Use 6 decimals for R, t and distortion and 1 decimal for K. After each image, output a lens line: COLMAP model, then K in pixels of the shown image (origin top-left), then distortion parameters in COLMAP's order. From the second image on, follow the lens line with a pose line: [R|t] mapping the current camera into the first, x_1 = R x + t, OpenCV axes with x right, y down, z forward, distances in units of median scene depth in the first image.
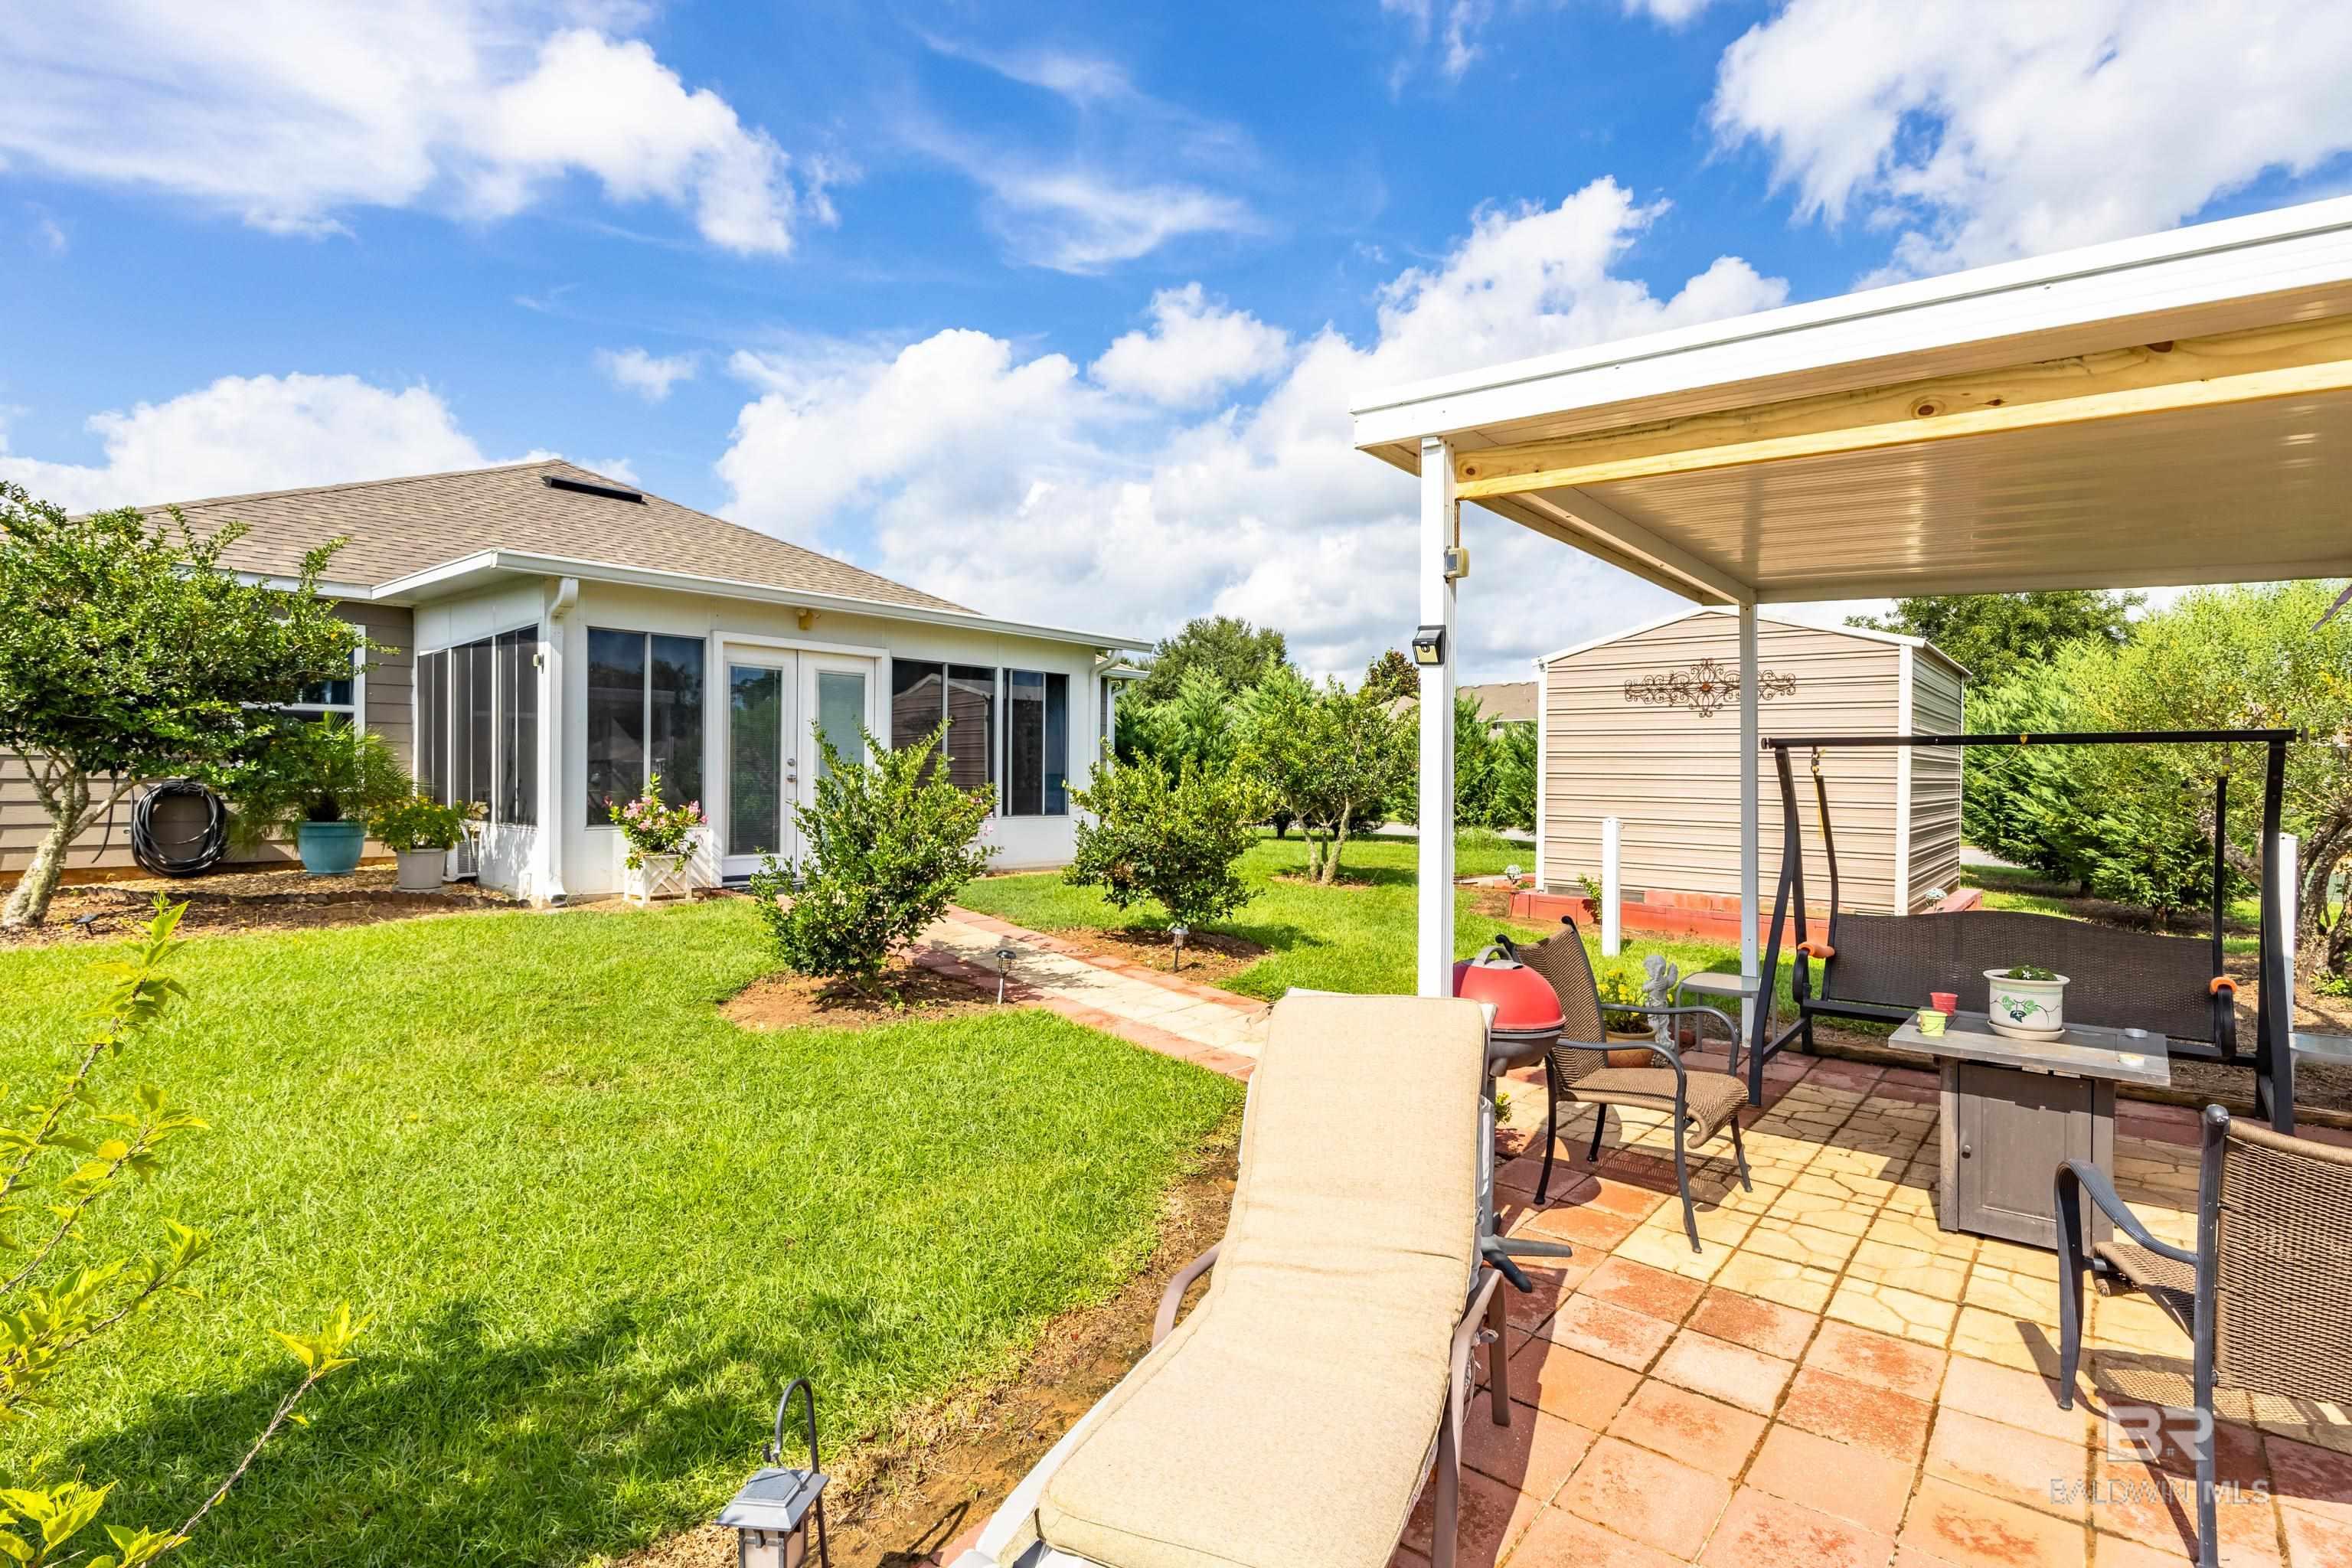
lens RADIAL K [[1166.3, 0, 1268.1], [0, 1166.3, 787.9], [0, 0, 1]] dist [-0.018189, 0.003244]
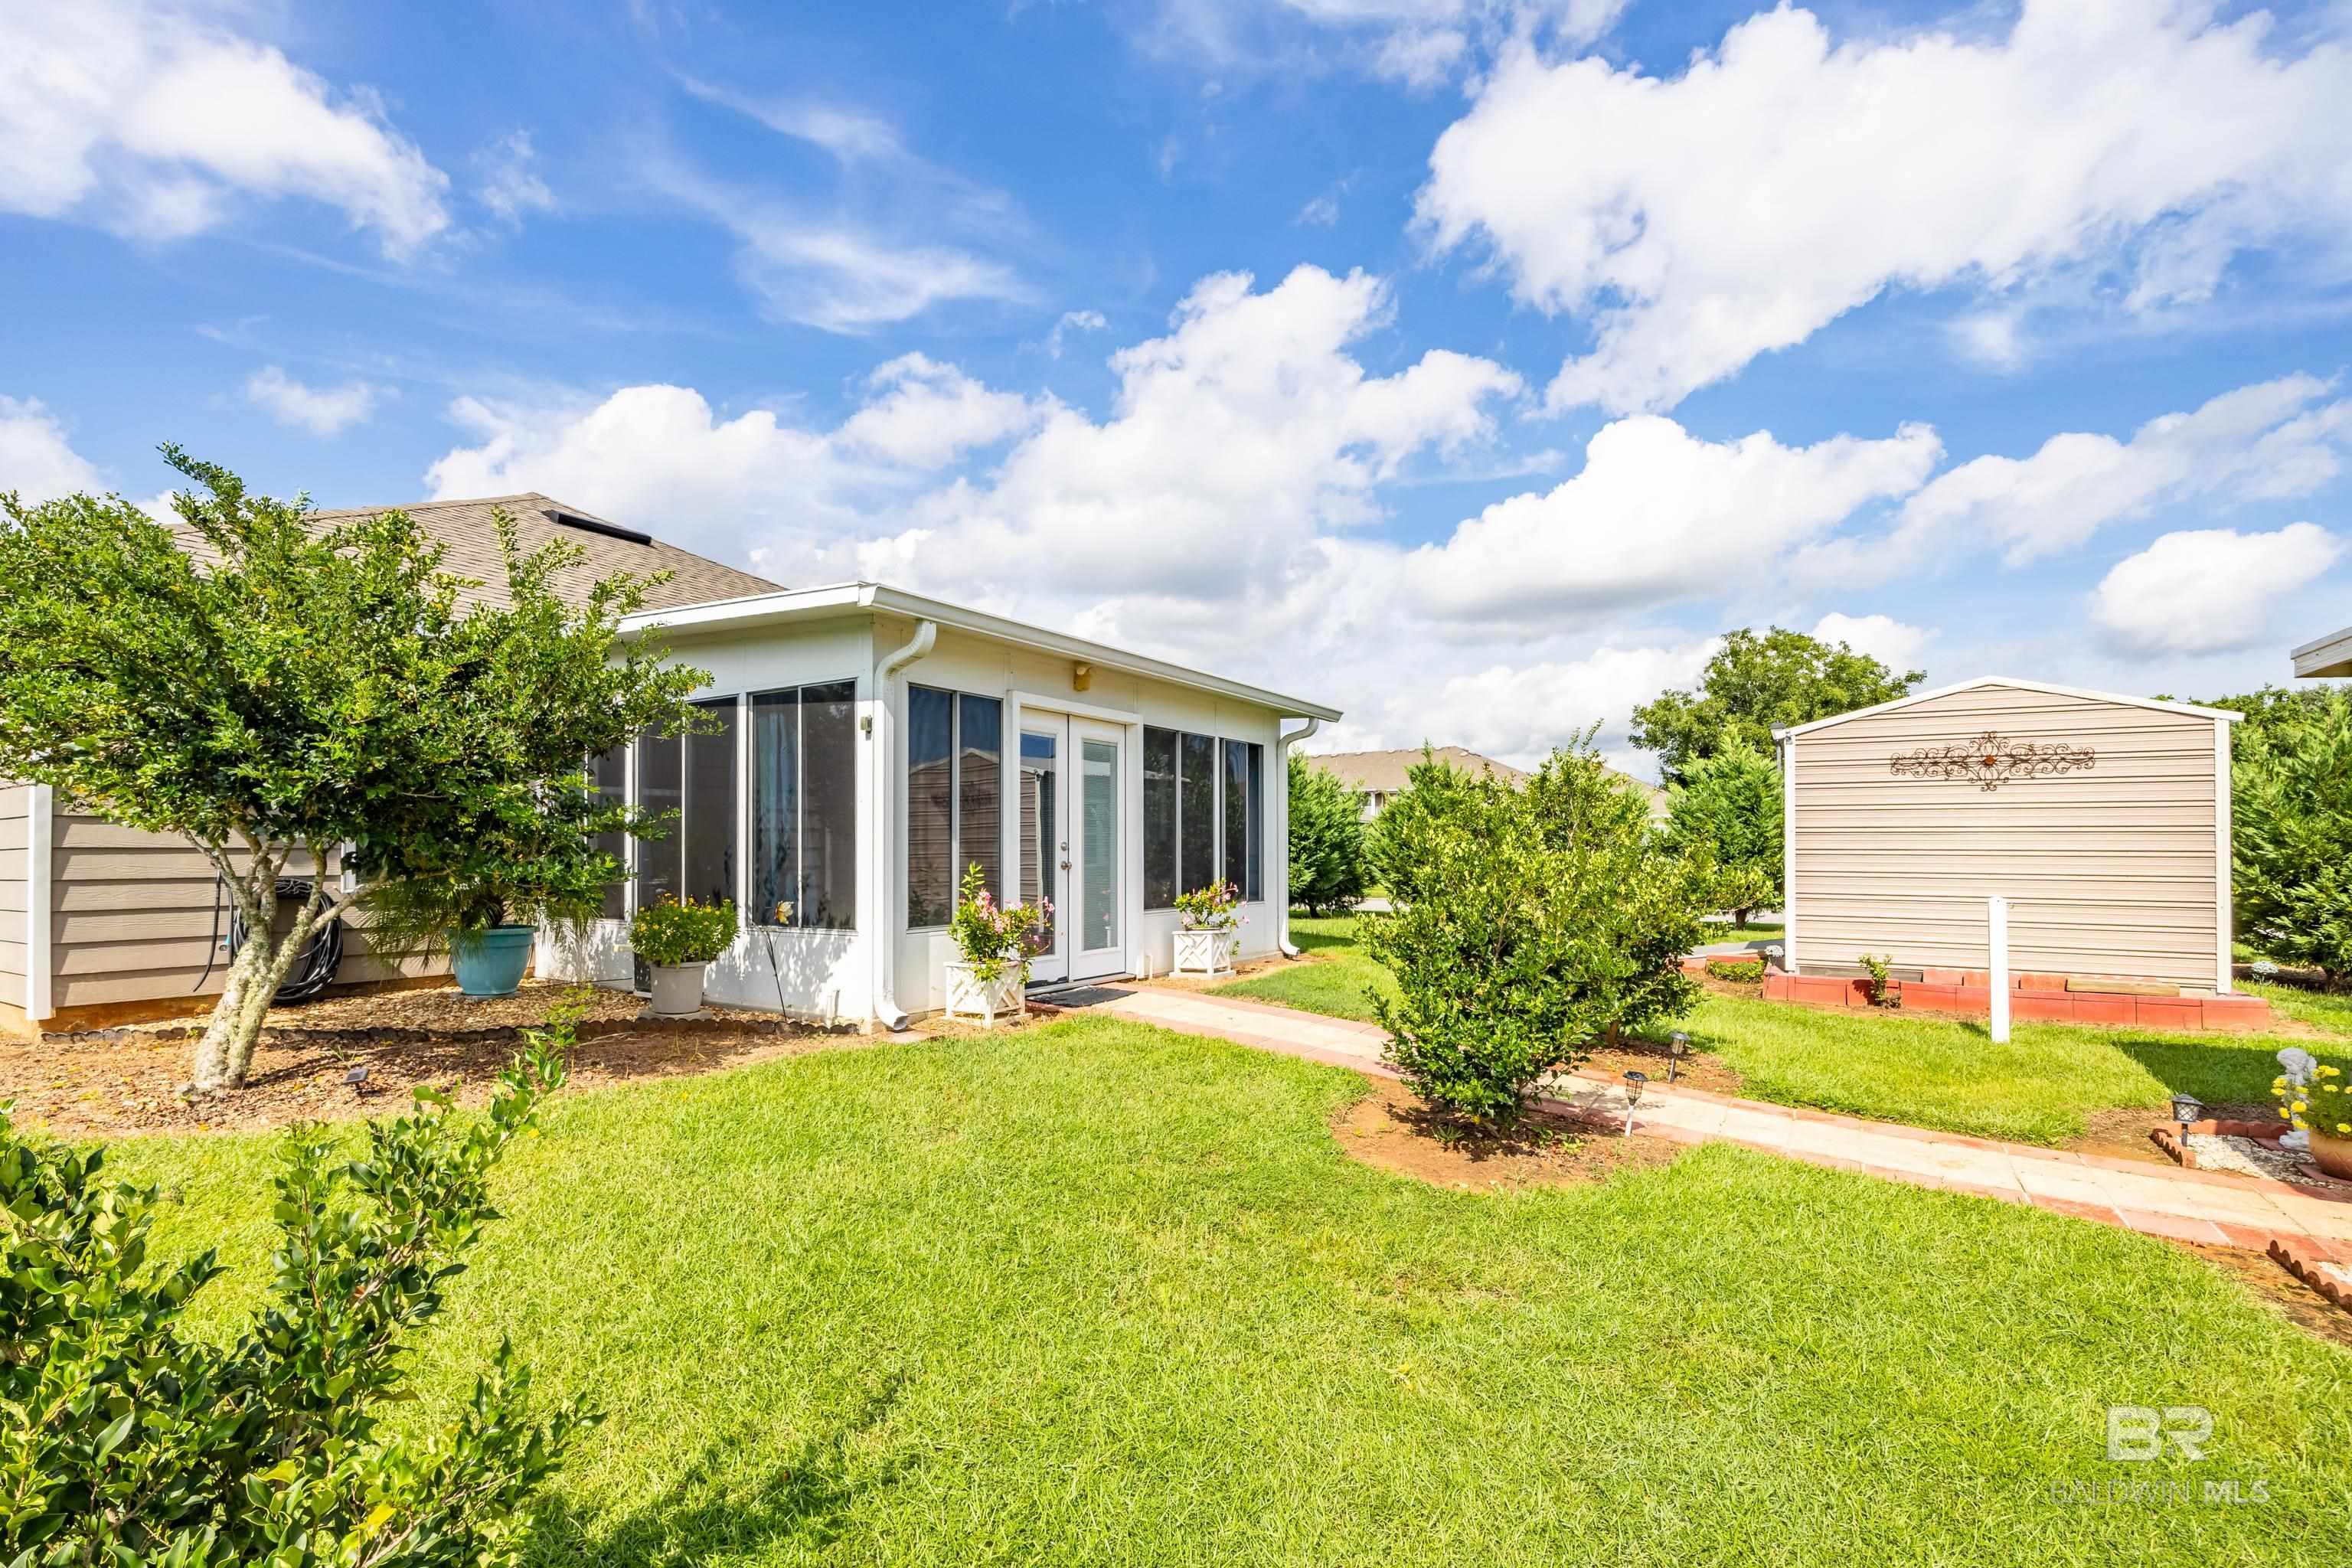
lens RADIAL K [[1166.3, 0, 1184.6], [0, 1166.3, 833.5], [0, 0, 1]] dist [-0.018189, 0.003244]
pose [[0.988853, -0.007871, 0.148689, -0.397060], [0.011178, 0.999708, -0.021419, -0.010848], [-0.148477, 0.022842, 0.988652, 0.127671]]
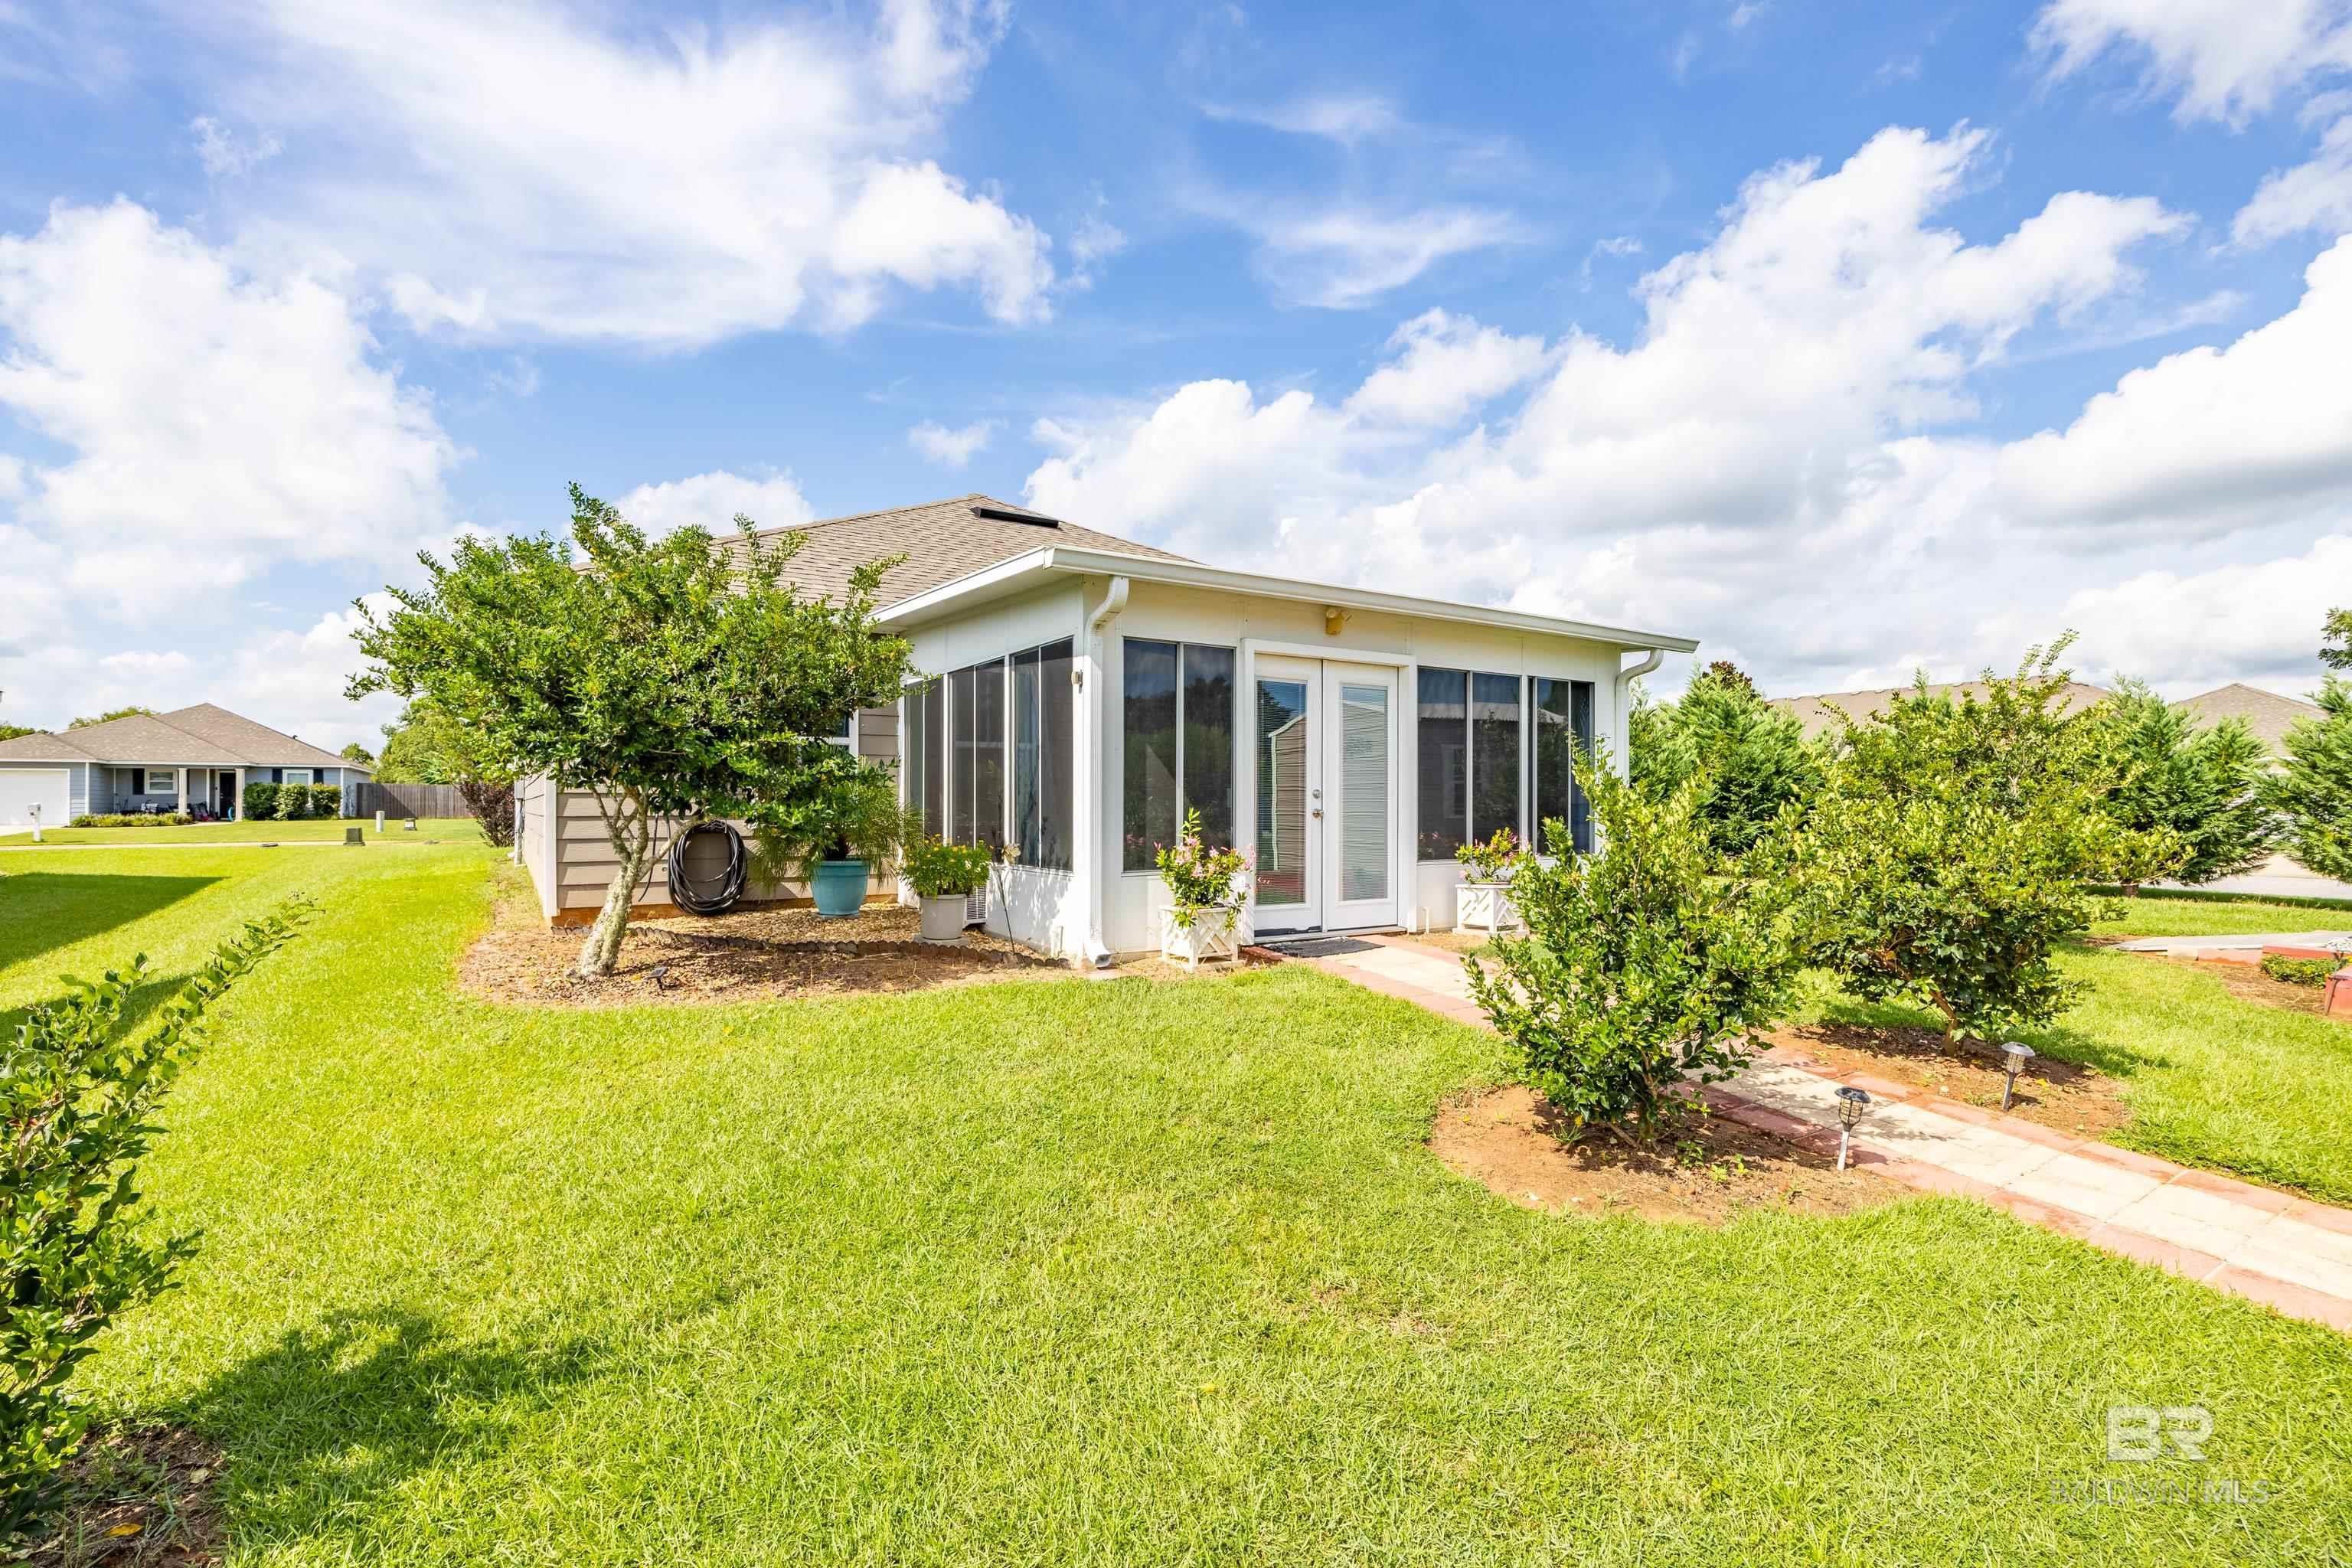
lens RADIAL K [[1135.6, 0, 1158.6], [0, 1135.6, 775.7], [0, 0, 1]] dist [-0.013635, 0.001362]
pose [[0.950723, -0.011412, -0.309833, -0.233922], [0.002178, 0.999544, -0.030133, -0.009369], [0.310035, 0.027973, 0.950313, 0.166338]]
